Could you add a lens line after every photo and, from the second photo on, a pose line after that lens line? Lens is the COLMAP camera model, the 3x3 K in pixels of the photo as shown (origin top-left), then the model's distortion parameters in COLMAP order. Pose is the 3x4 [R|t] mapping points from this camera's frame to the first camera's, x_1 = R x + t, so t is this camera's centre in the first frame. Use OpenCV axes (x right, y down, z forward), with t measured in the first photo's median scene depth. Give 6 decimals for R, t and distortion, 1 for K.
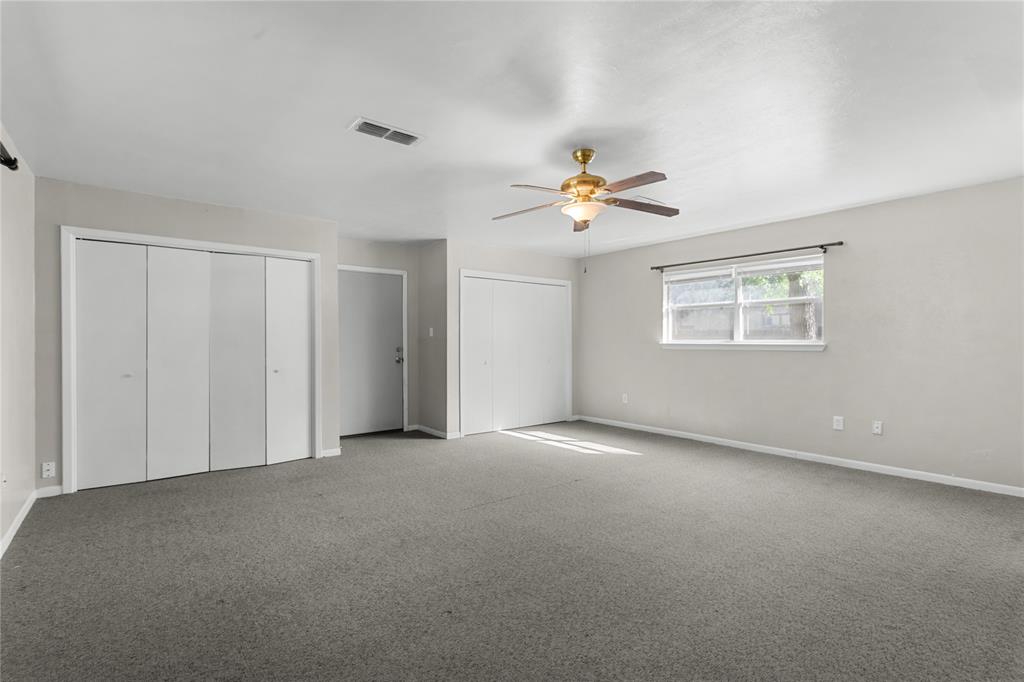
lens RADIAL K [[485.6, 0, 512.0], [0, 485.6, 341.0], [0, 0, 1]] dist [-0.000815, 0.000655]
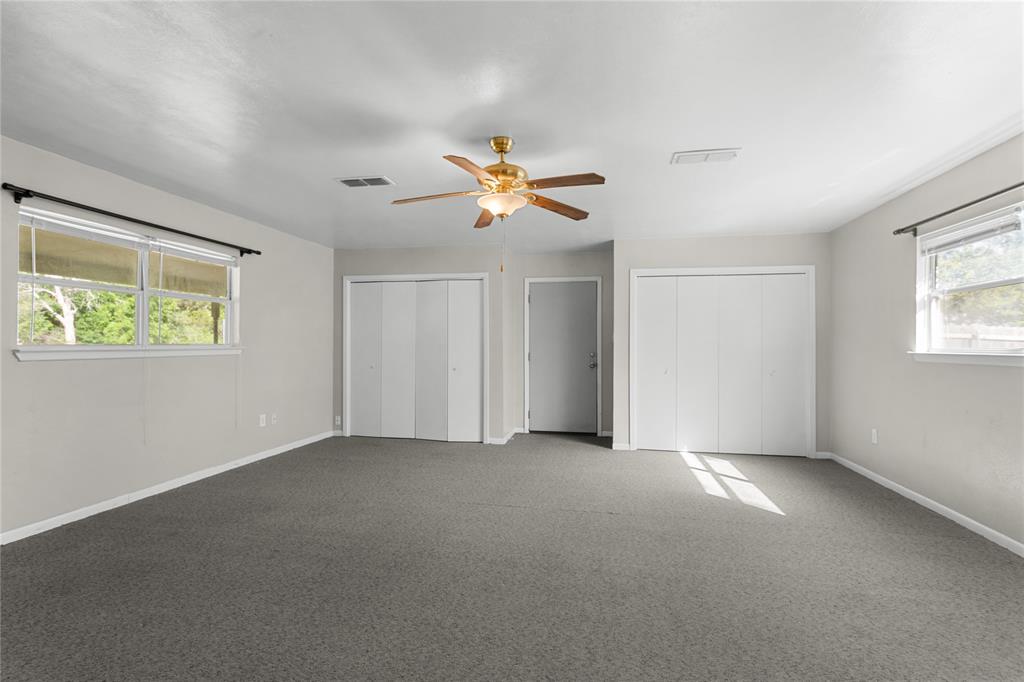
lens RADIAL K [[485.6, 0, 512.0], [0, 485.6, 341.0], [0, 0, 1]] dist [-0.000815, 0.000655]
pose [[0.645940, -0.003313, -0.763381, 0.467944], [-0.006437, 0.999931, -0.009786, -0.000061], [0.763361, 0.011235, 0.645874, 0.230626]]
